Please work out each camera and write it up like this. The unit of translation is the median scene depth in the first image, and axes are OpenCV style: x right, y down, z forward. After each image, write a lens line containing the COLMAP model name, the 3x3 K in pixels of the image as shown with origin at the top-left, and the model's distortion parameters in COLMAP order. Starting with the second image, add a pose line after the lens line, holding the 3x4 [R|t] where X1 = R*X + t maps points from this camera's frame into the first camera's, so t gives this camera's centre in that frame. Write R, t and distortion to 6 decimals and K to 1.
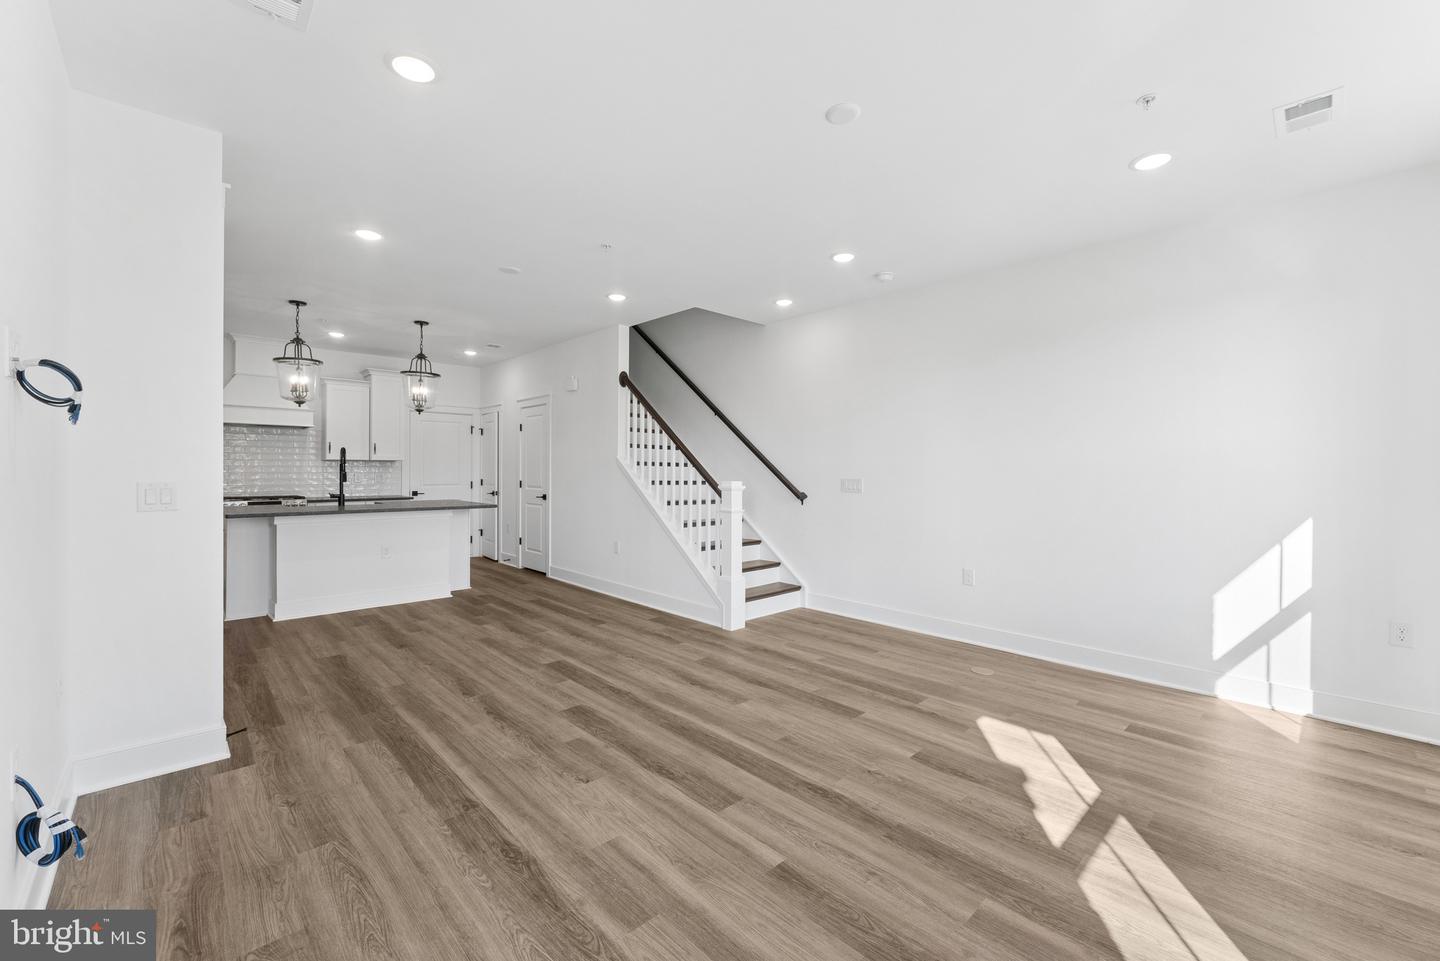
lens RADIAL K [[576.9, 0, 730.0], [0, 576.9, 475.1], [0, 0, 1]] dist [-0.000099, -0.000298]
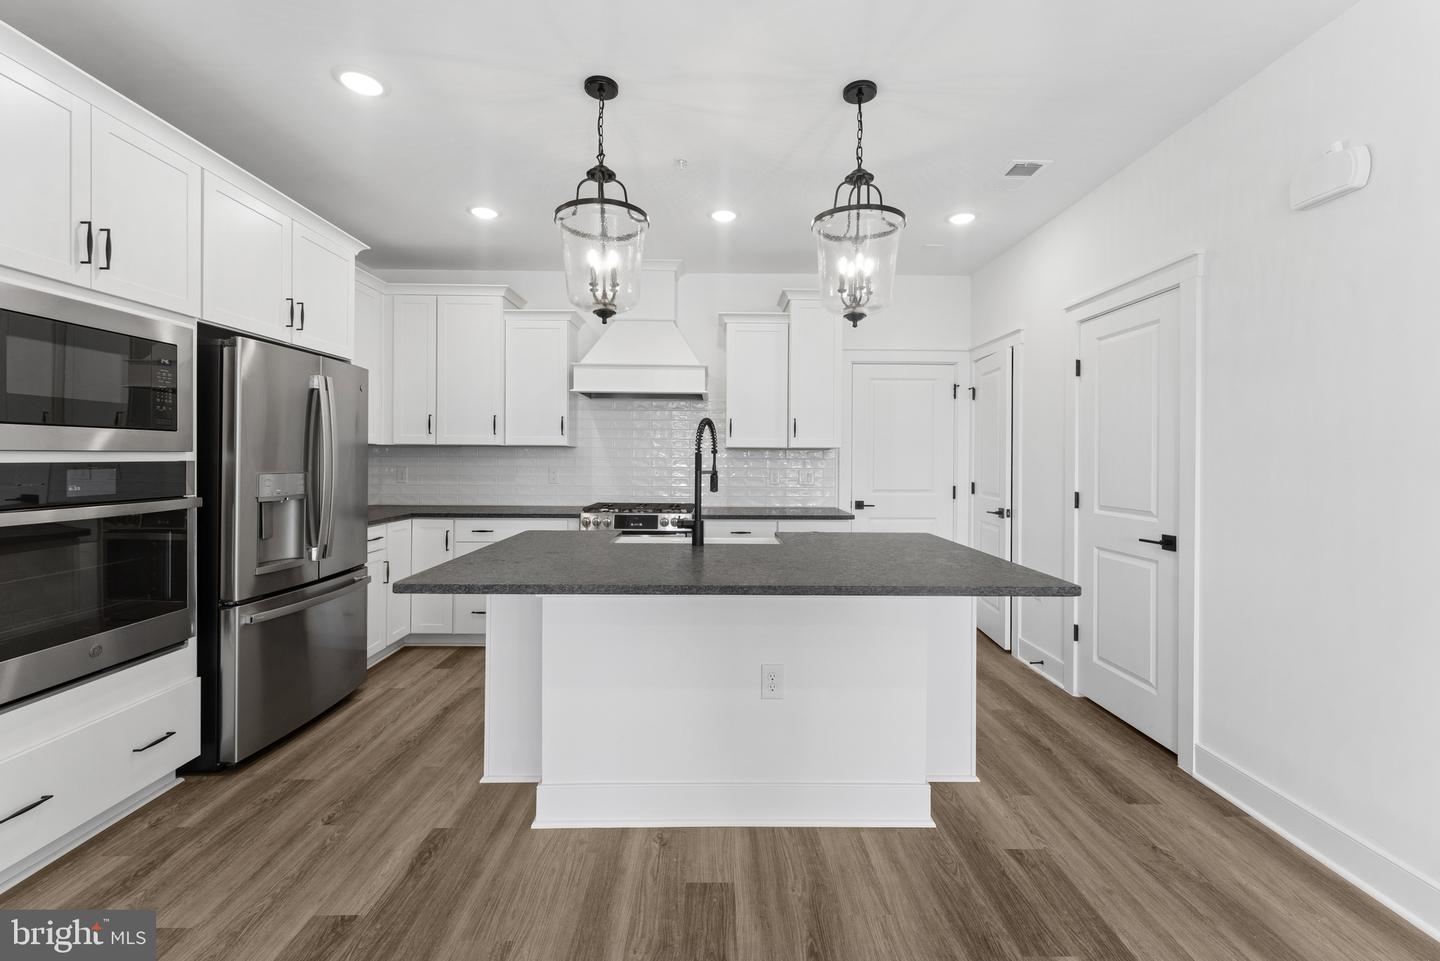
lens RADIAL K [[584.3, 0, 722.6], [0, 584.3, 456.0], [0, 0, 1]] dist [-0.000678, -0.000125]
pose [[0.727193, -0.003473, -0.686424, -0.605577], [-0.008094, 0.999874, -0.013634, -0.020792], [0.686385, 0.015471, 0.727073, 1.189607]]
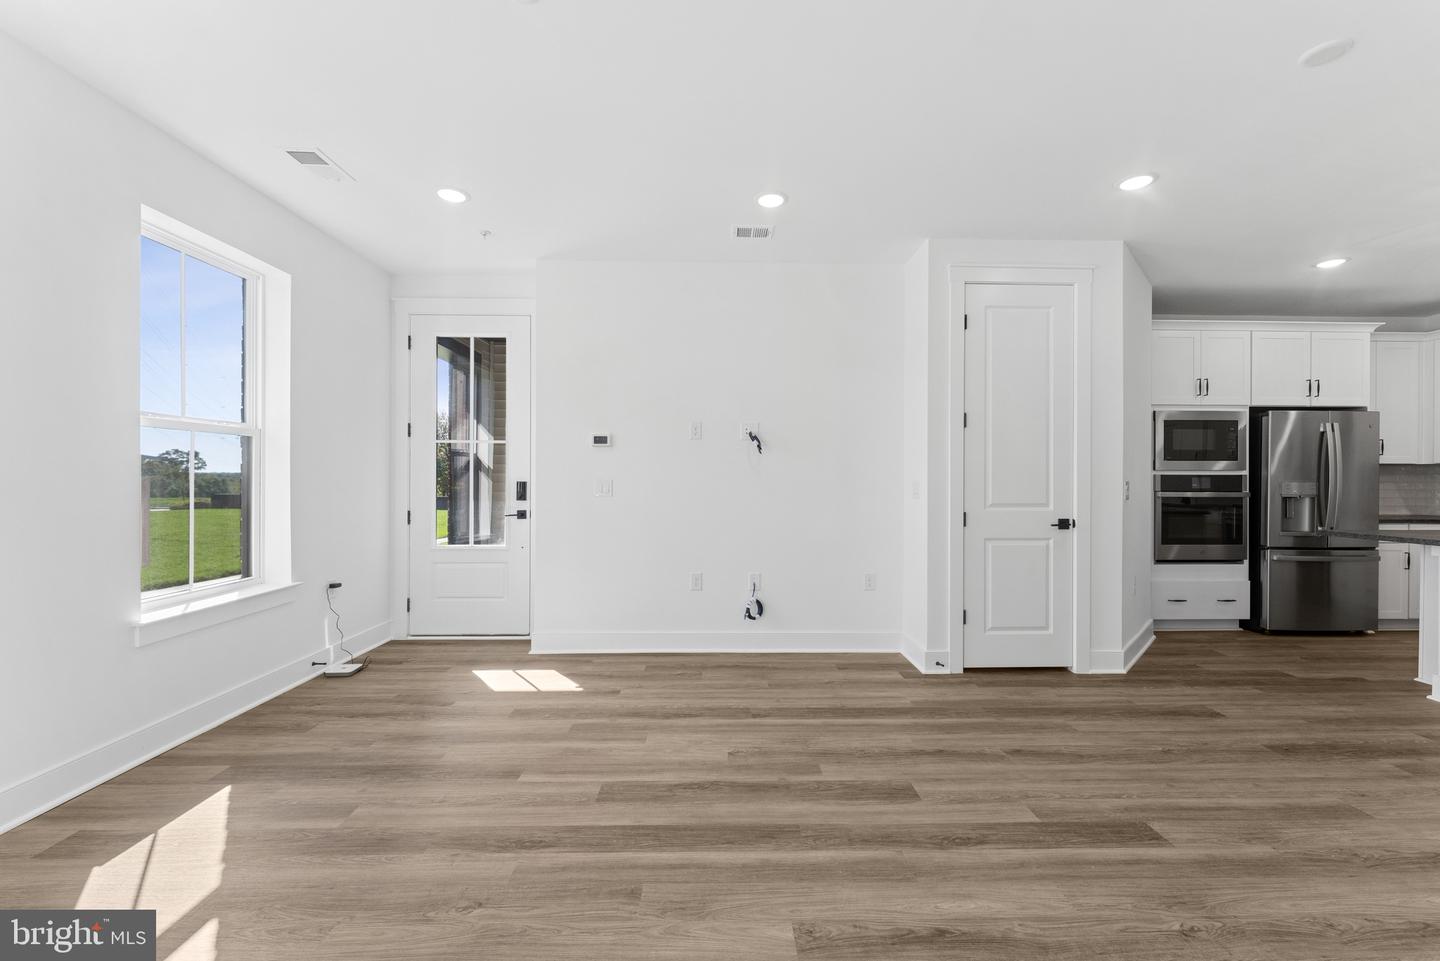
lens RADIAL K [[587.4, 0, 723.5], [0, 587.4, 477.8], [0, 0, 1]] dist [-0.001341, -0.000284]
pose [[-0.680169, -0.010143, -0.732985, 0.434542], [-0.014982, 0.999888, 0.000066, 0.008769], [0.732902, 0.011026, -0.680245, 1.306458]]
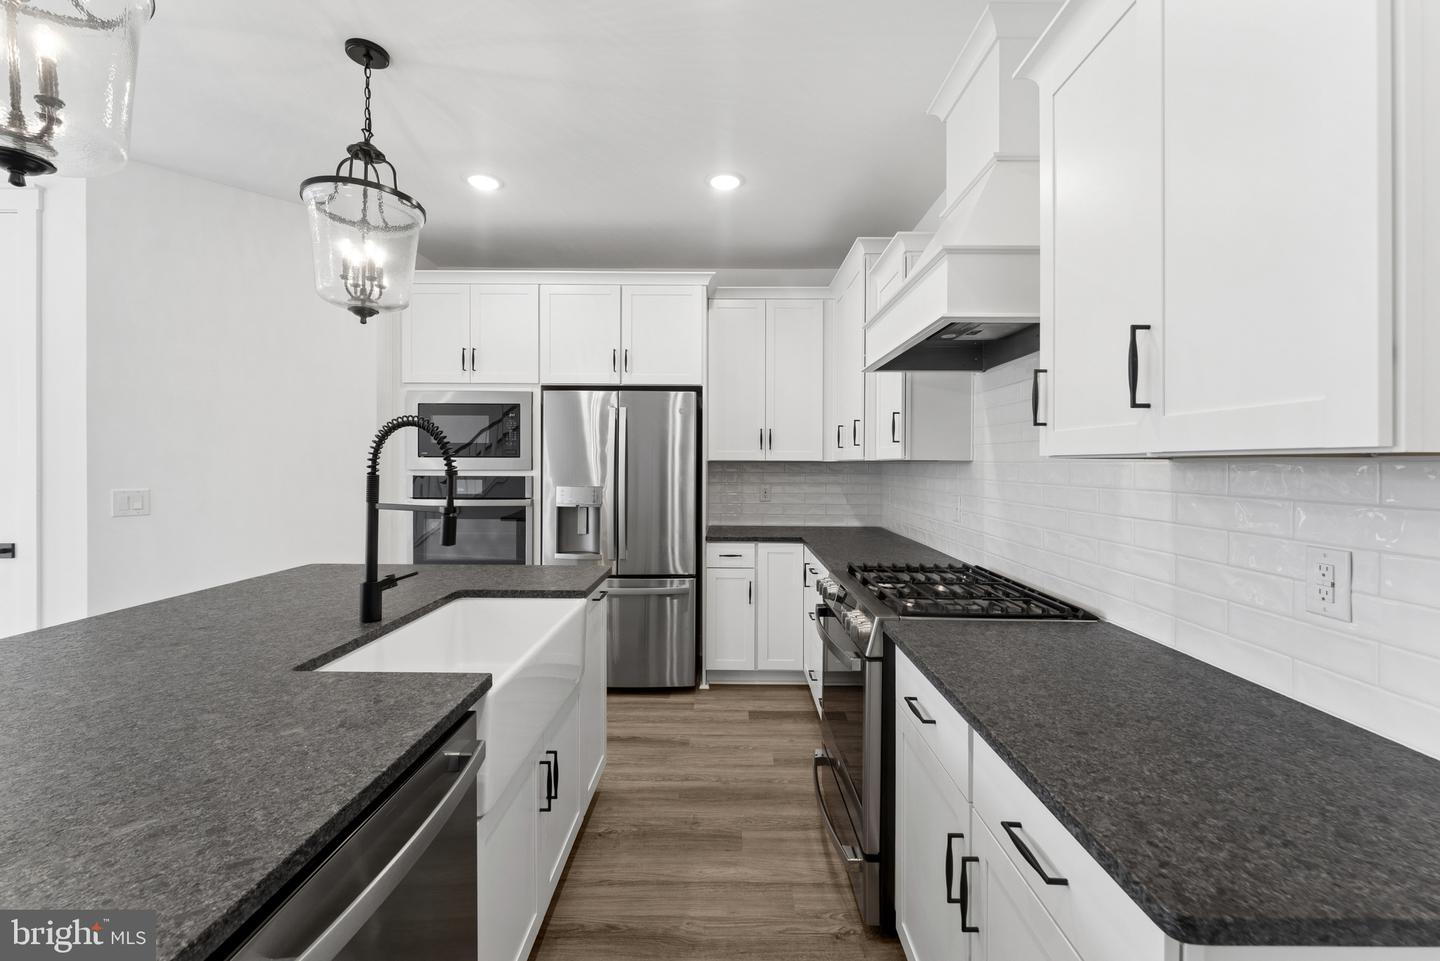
lens RADIAL K [[591.5, 0, 725.1], [0, 591.5, 465.8], [0, 0, 1]] dist [-0.000376, -0.000670]
pose [[-0.701534, -0.009919, -0.712566, -1.029349], [-0.016813, 0.999855, 0.002635, -0.048267], [0.712437, 0.013829, -0.701600, 2.332894]]
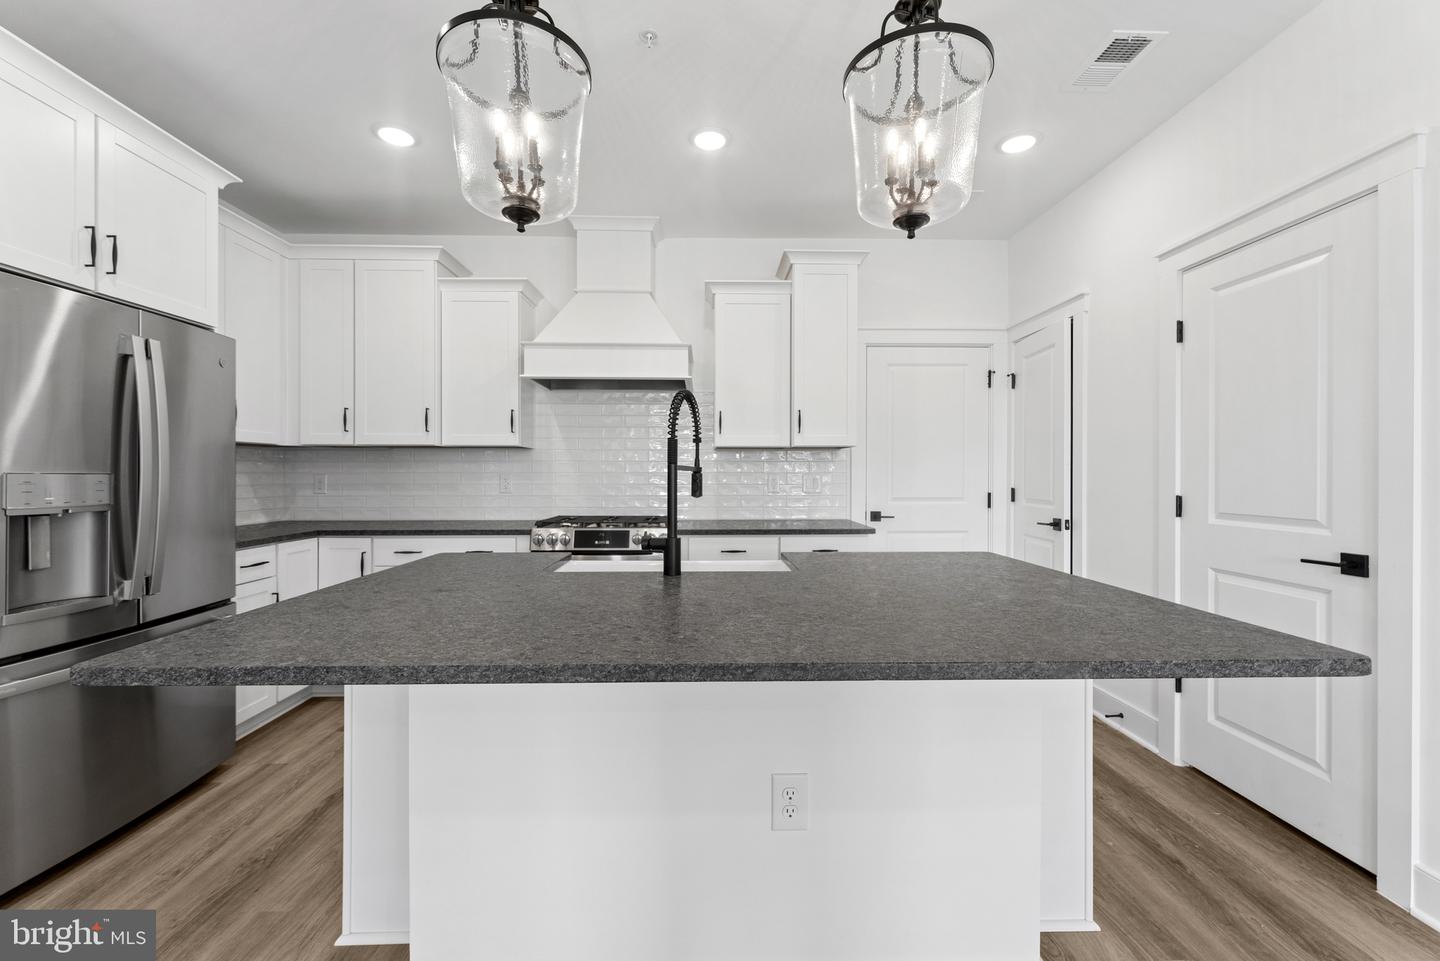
lens RADIAL K [[575.7, 0, 718.9], [0, 575.7, 475.9], [0, 0, 1]] dist [-0.000037, -0.000184]
pose [[0.733996, -0.002764, -0.679149, -0.785774], [-0.001648, 0.999982, -0.005851, 0.002416], [0.679152, 0.005413, 0.733977, 1.387407]]
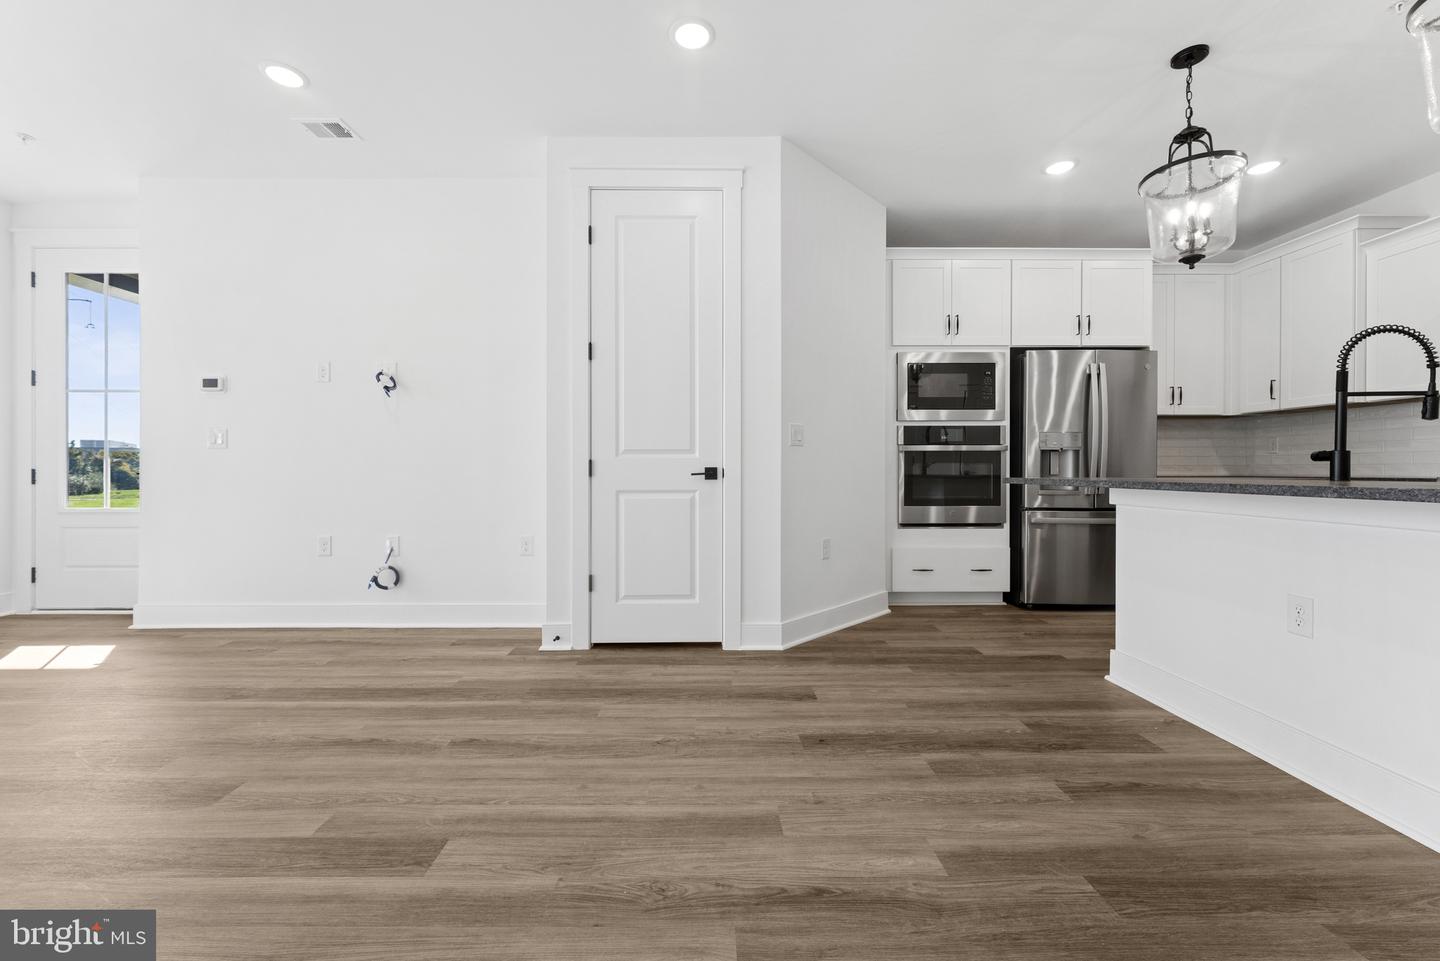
lens RADIAL K [[586.1, 0, 712.7], [0, 586.1, 472.0], [0, 0, 1]] dist [0.000173, -0.000220]
pose [[-0.692291, -0.004792, -0.721603, -0.188030], [-0.010154, 0.999944, 0.003102, 0.087114], [0.721547, 0.009474, -0.692301, 1.700089]]
